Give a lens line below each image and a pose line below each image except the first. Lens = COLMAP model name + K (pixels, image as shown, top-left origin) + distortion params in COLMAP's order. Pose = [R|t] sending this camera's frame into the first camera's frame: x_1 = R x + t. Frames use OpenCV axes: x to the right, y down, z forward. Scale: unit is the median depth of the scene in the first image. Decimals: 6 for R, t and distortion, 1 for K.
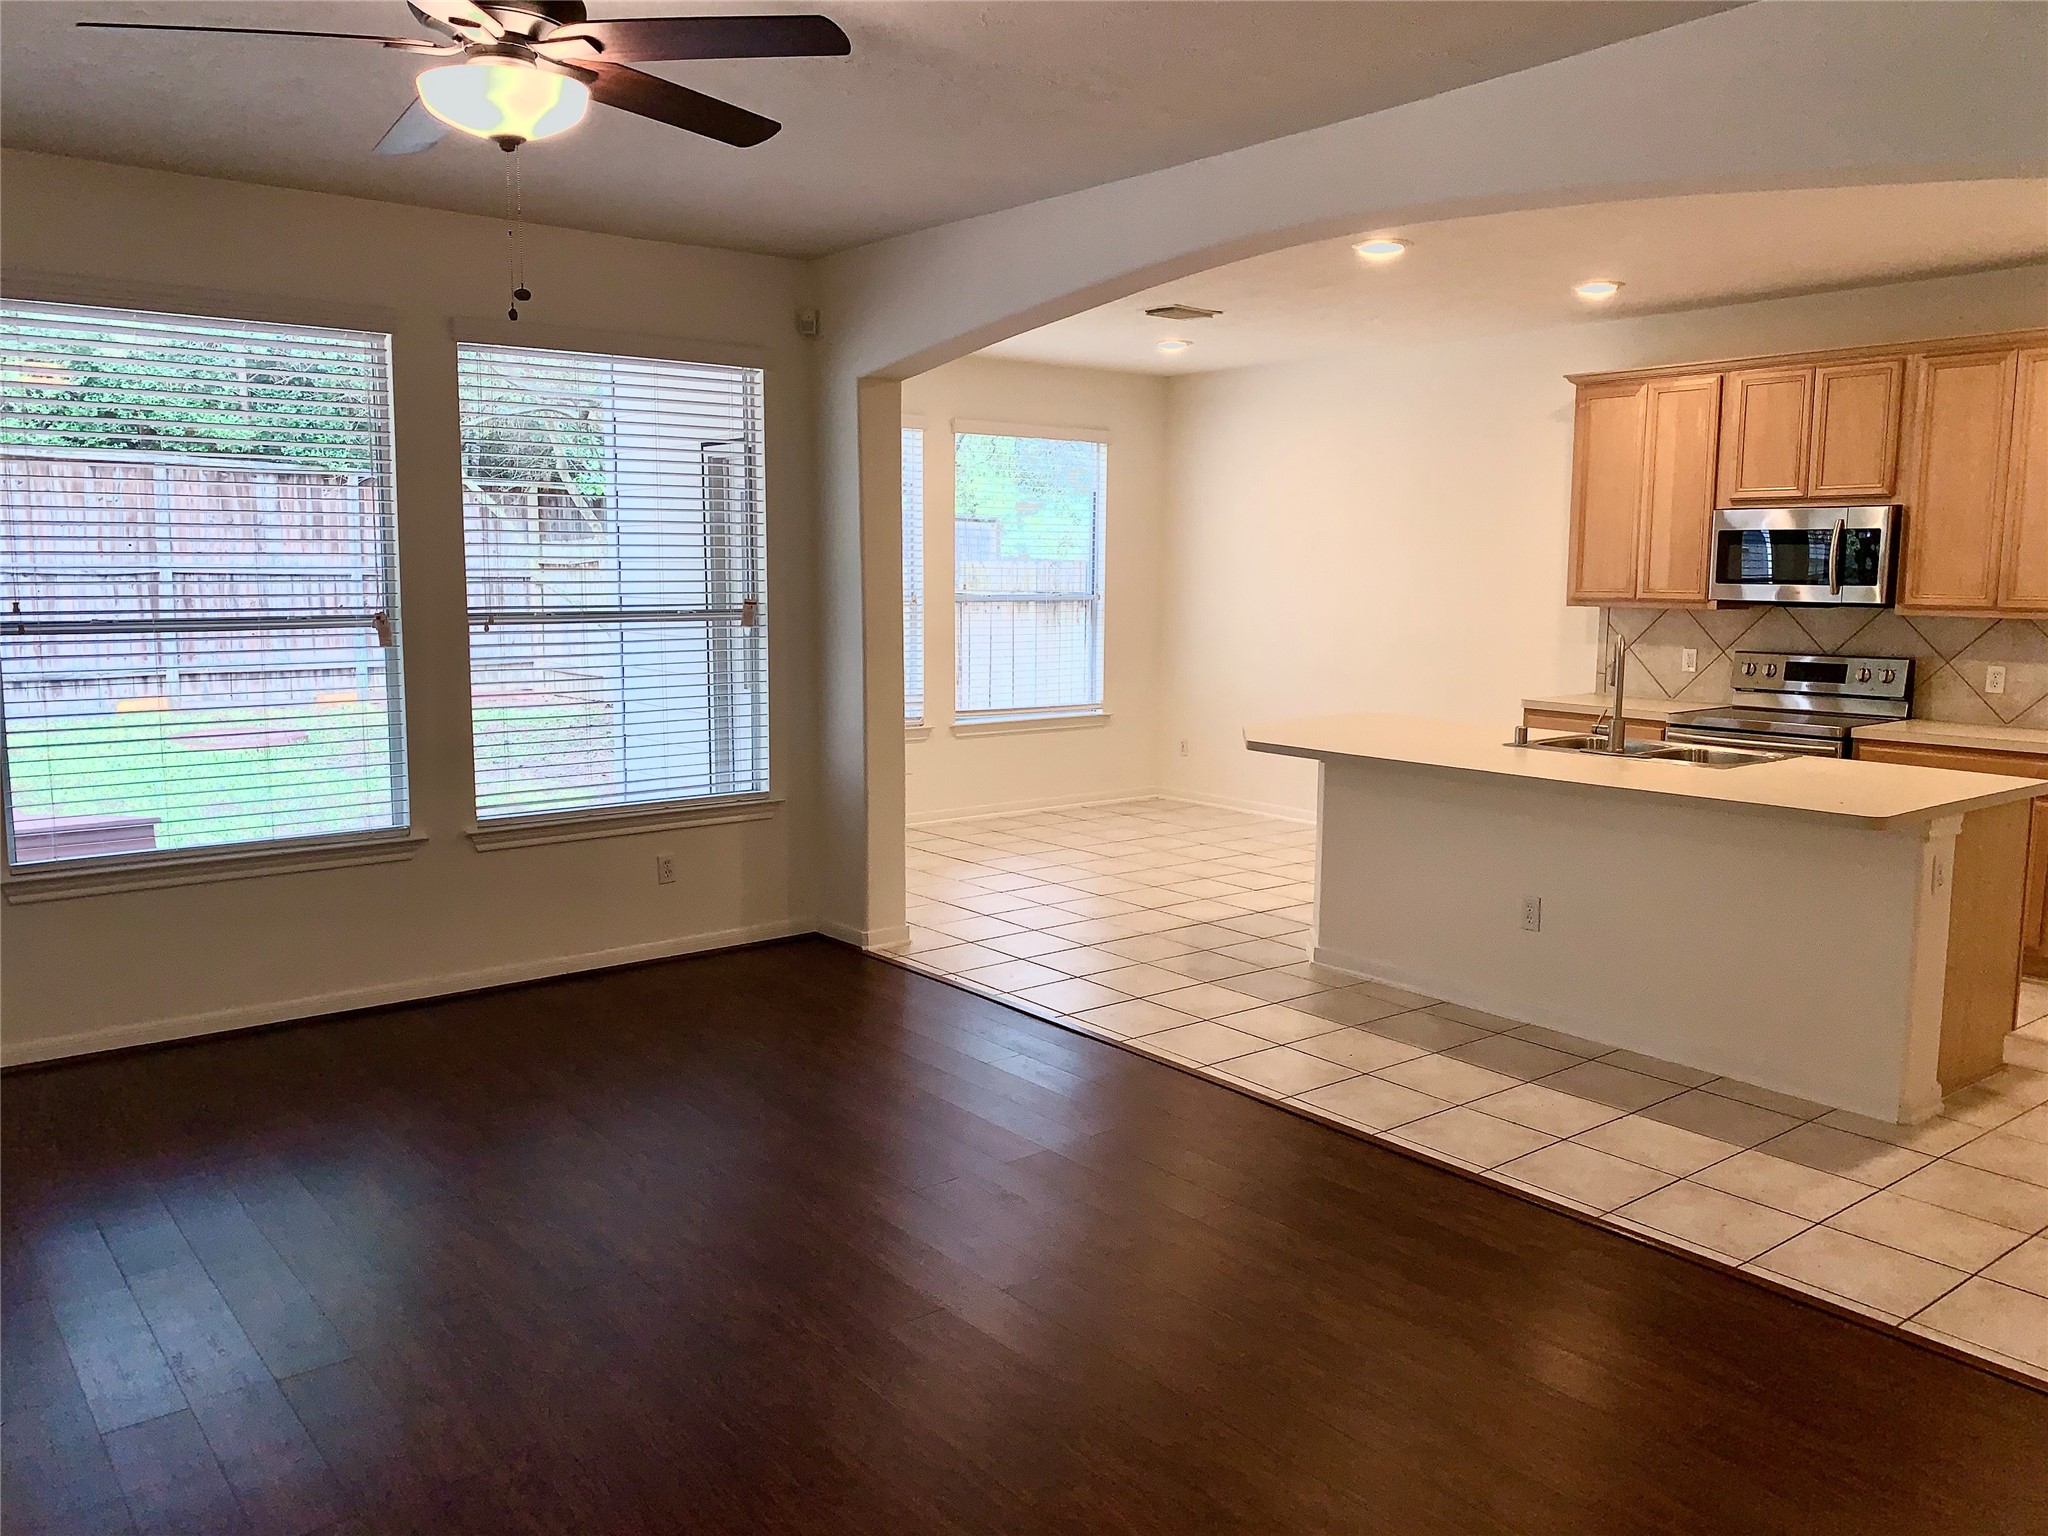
lens RADIAL K [[1576.2, 0, 1028.4], [0, 1576.2, 760.2], [0, 0, 1]] dist [0.046533, -0.042559]
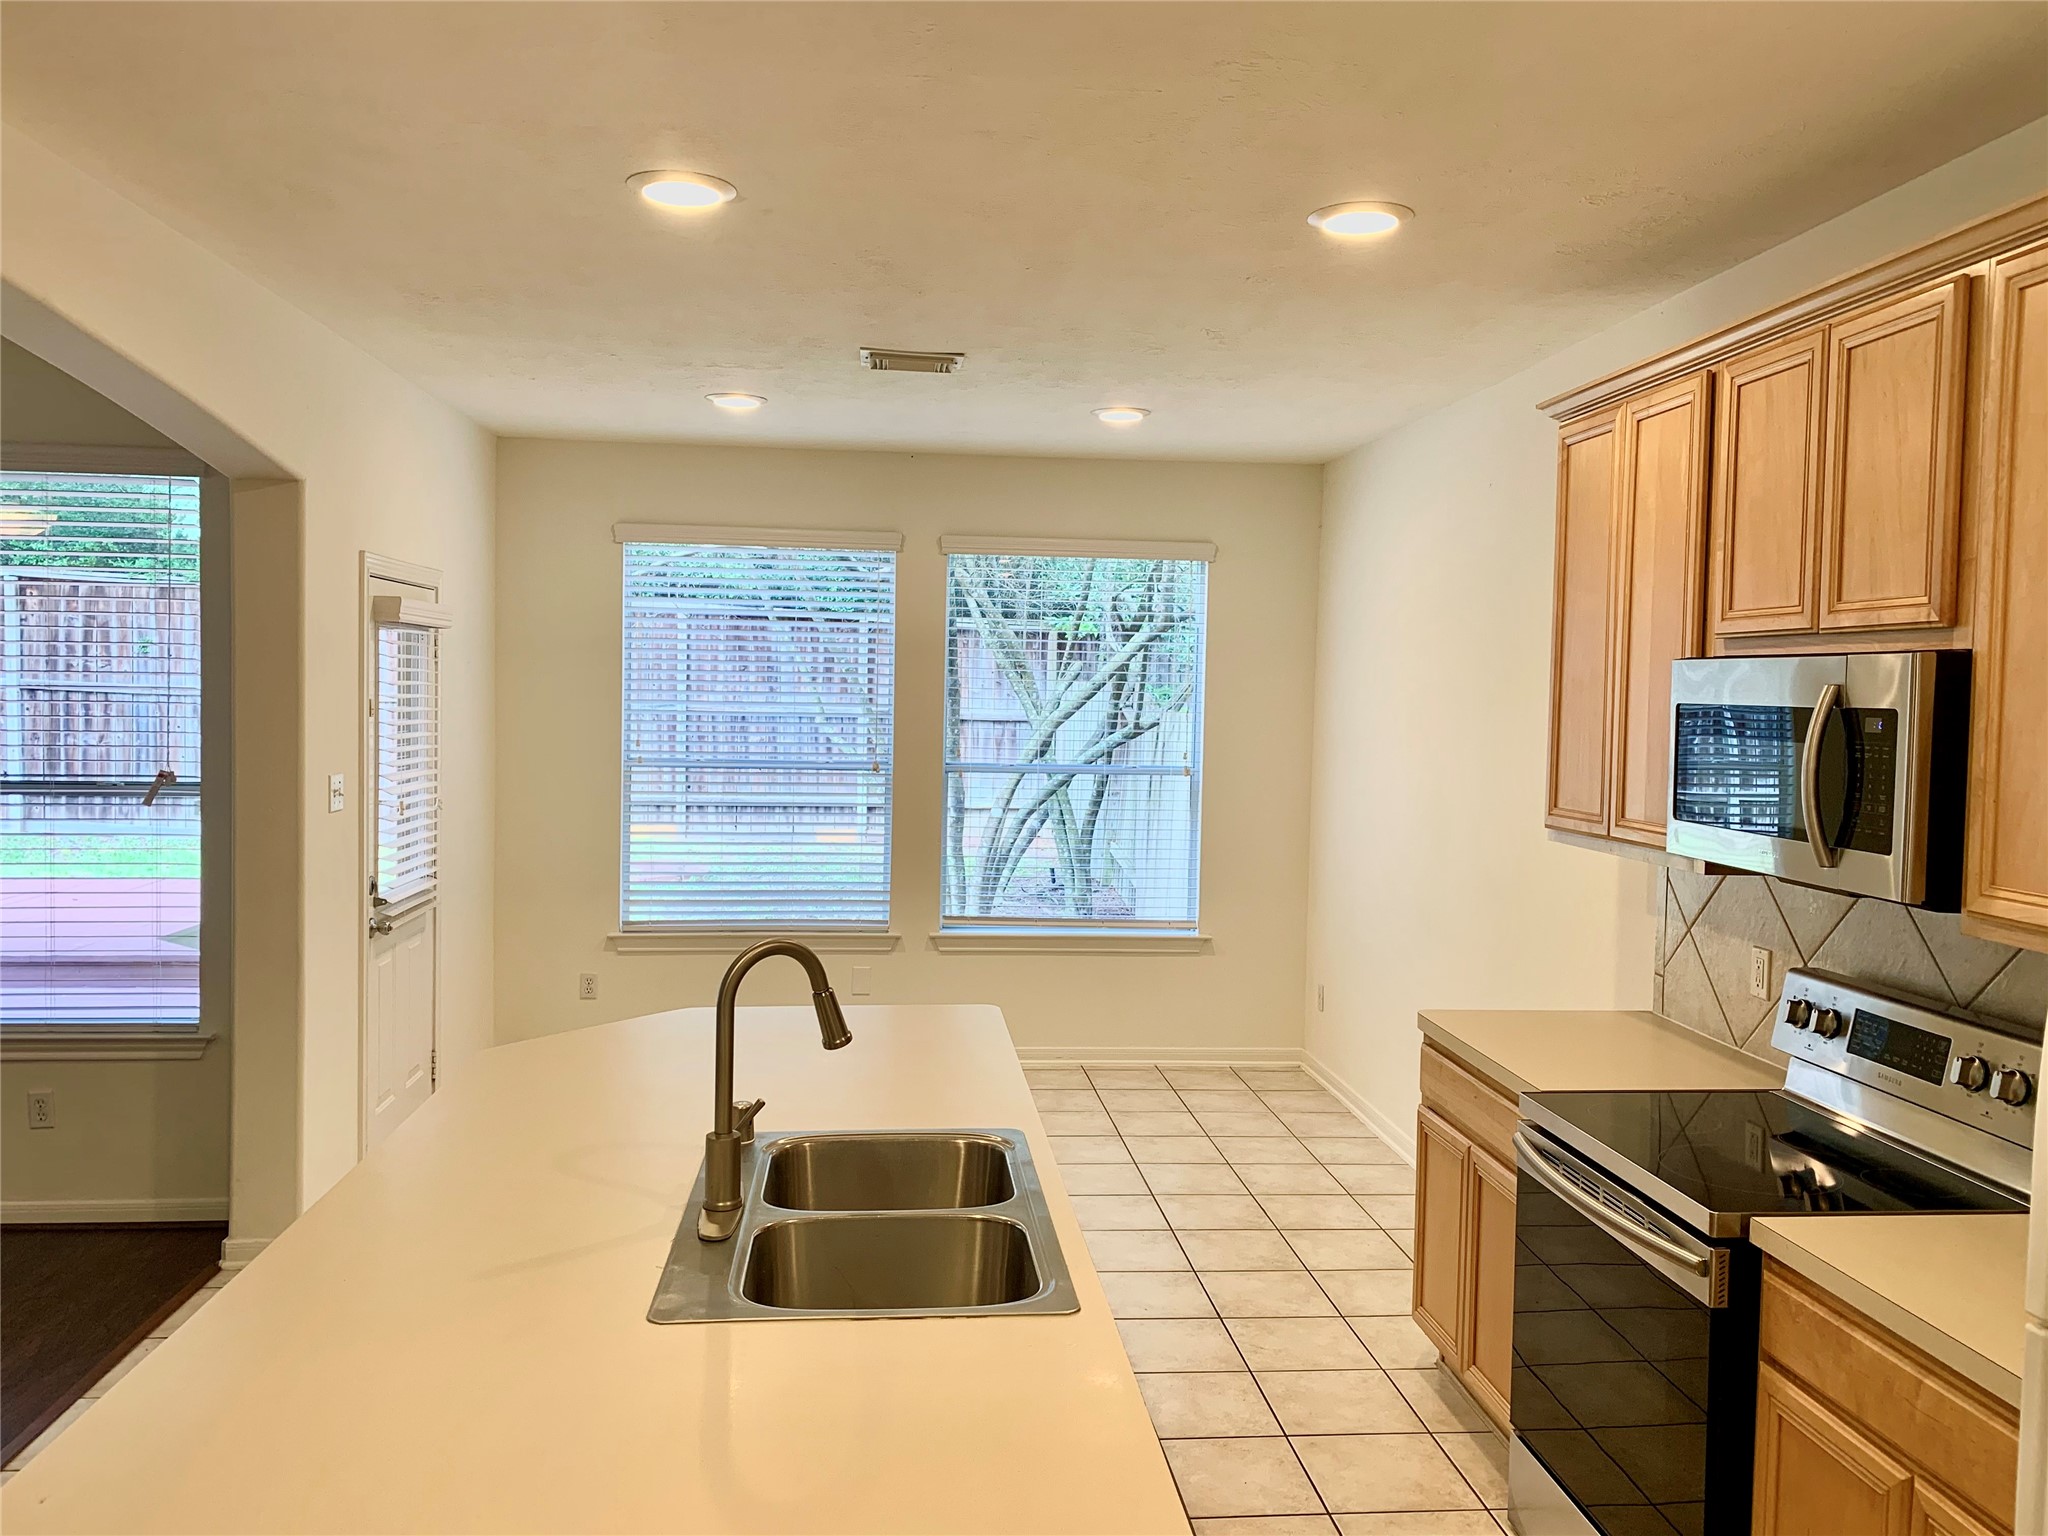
lens RADIAL K [[1576.2, 0, 998.8], [0, 1576.2, 724.8], [0, 0, 1]] dist [0.046533, -0.042559]
pose [[0.828240, 0.024767, -0.559826, 0.587260], [-0.085177, 0.992979, -0.082086, -0.093228], [0.553863, 0.115672, 0.824534, 0.571685]]
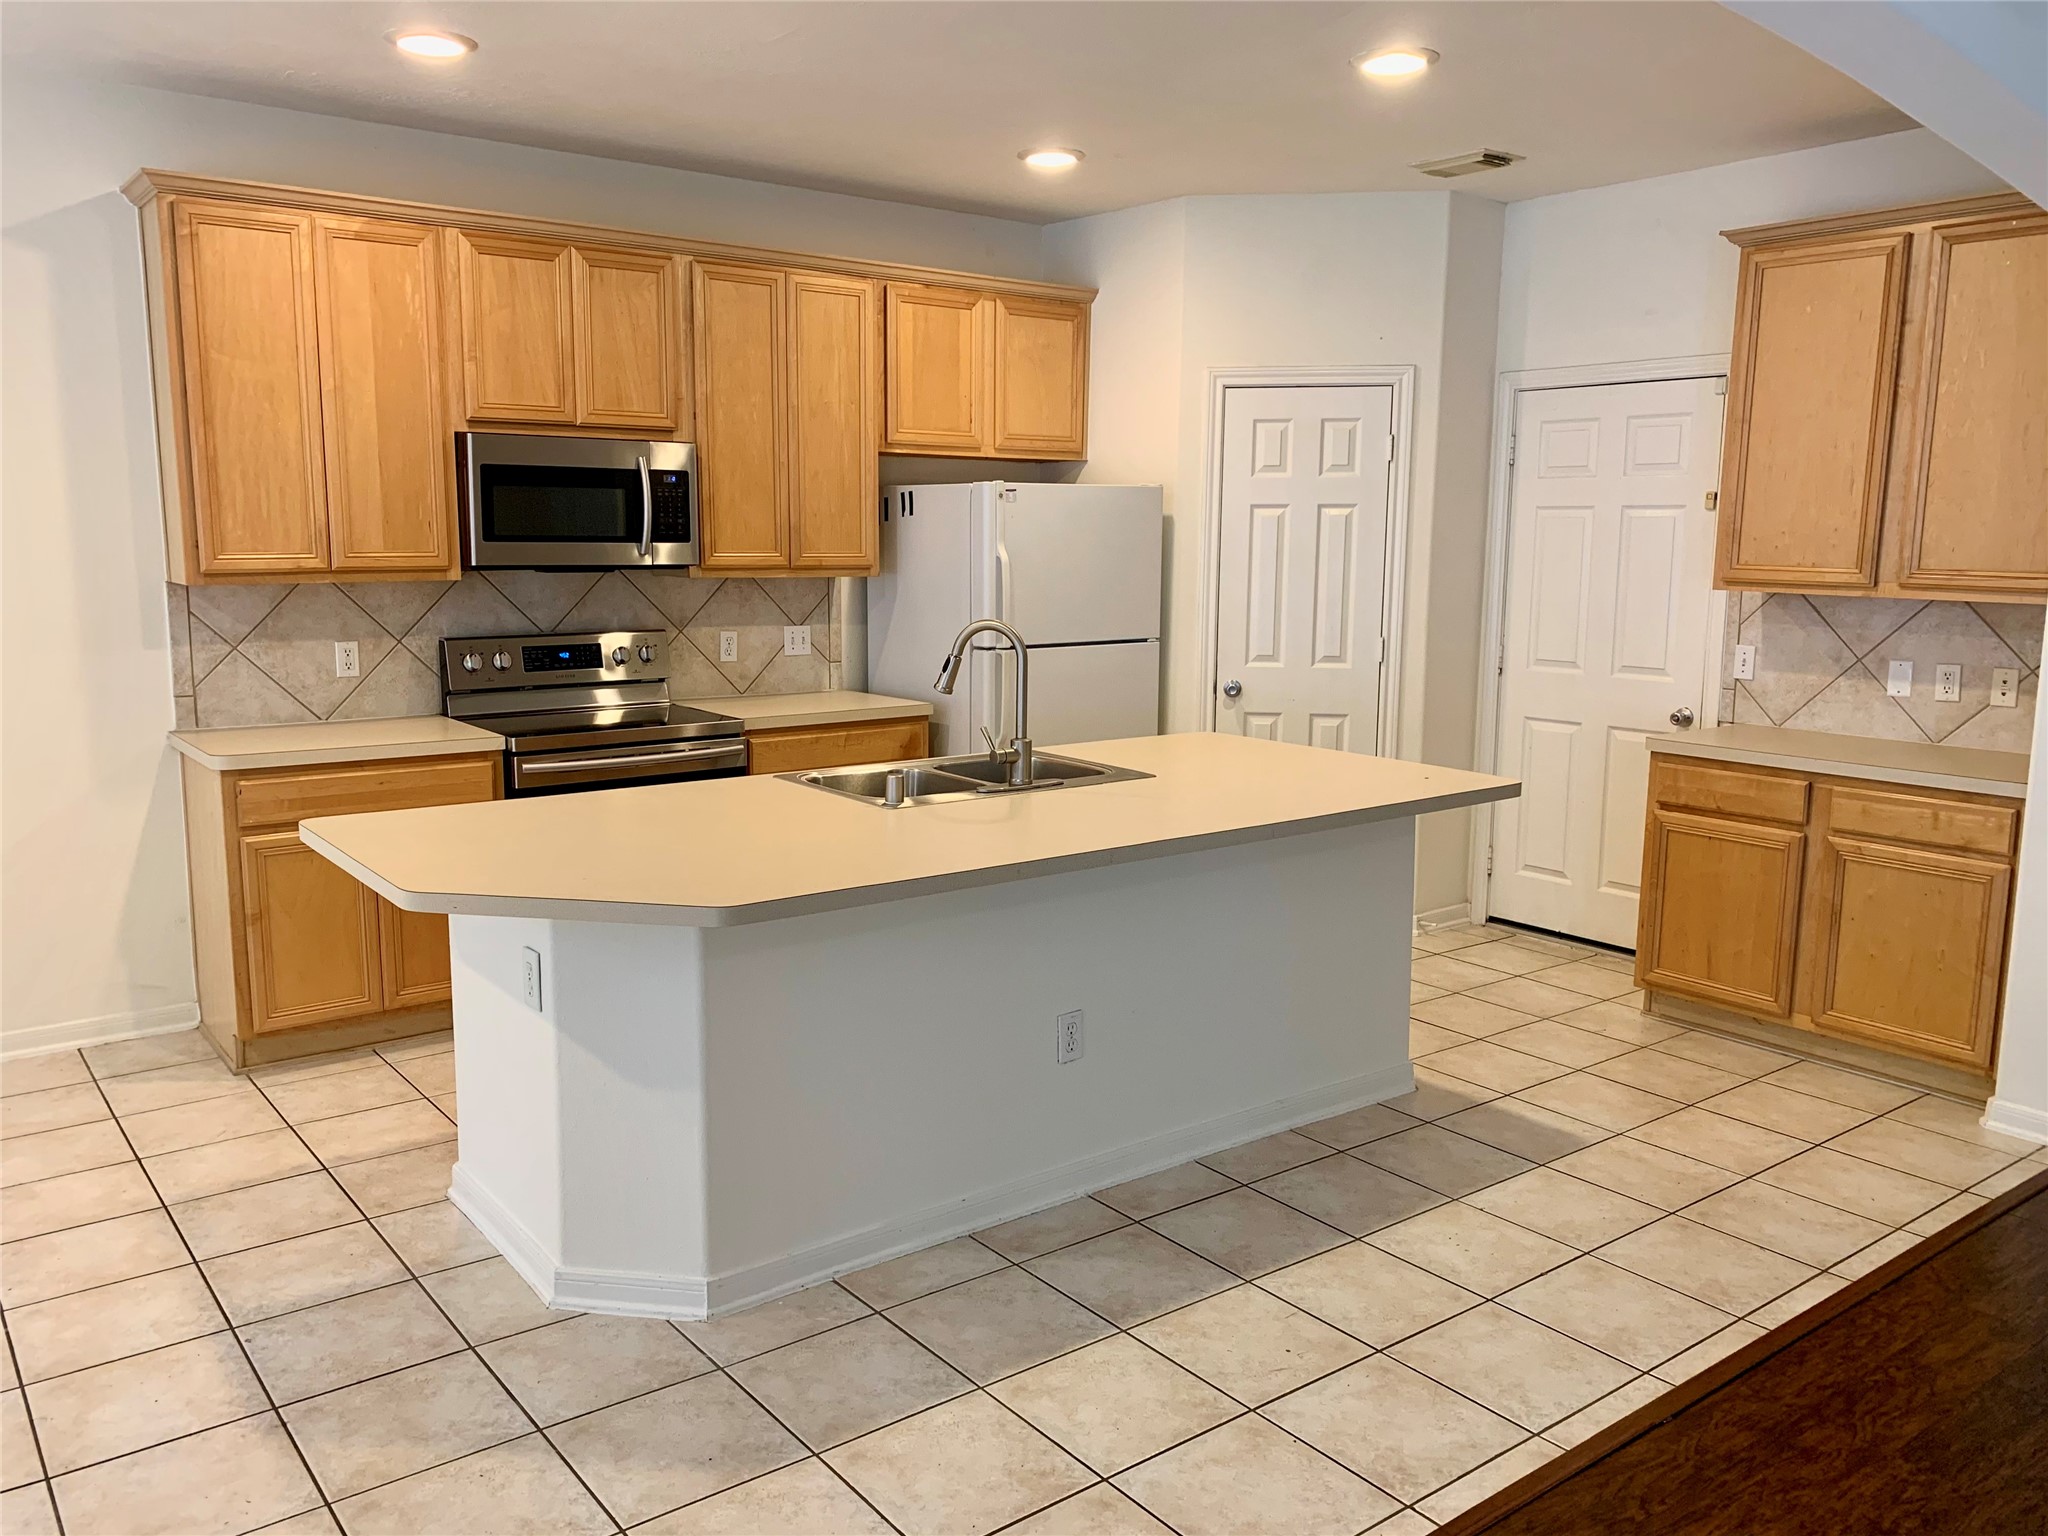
lens RADIAL K [[1576.2, 0, 1023.7], [0, 1576.2, 756.9], [0, 0, 1]] dist [0.046533, -0.042559]
pose [[0.009317, -0.151236, 0.988454, -0.281543], [0.114971, 0.982103, 0.149181, -0.106003], [-0.993325, 0.112254, 0.026538, 0.847144]]
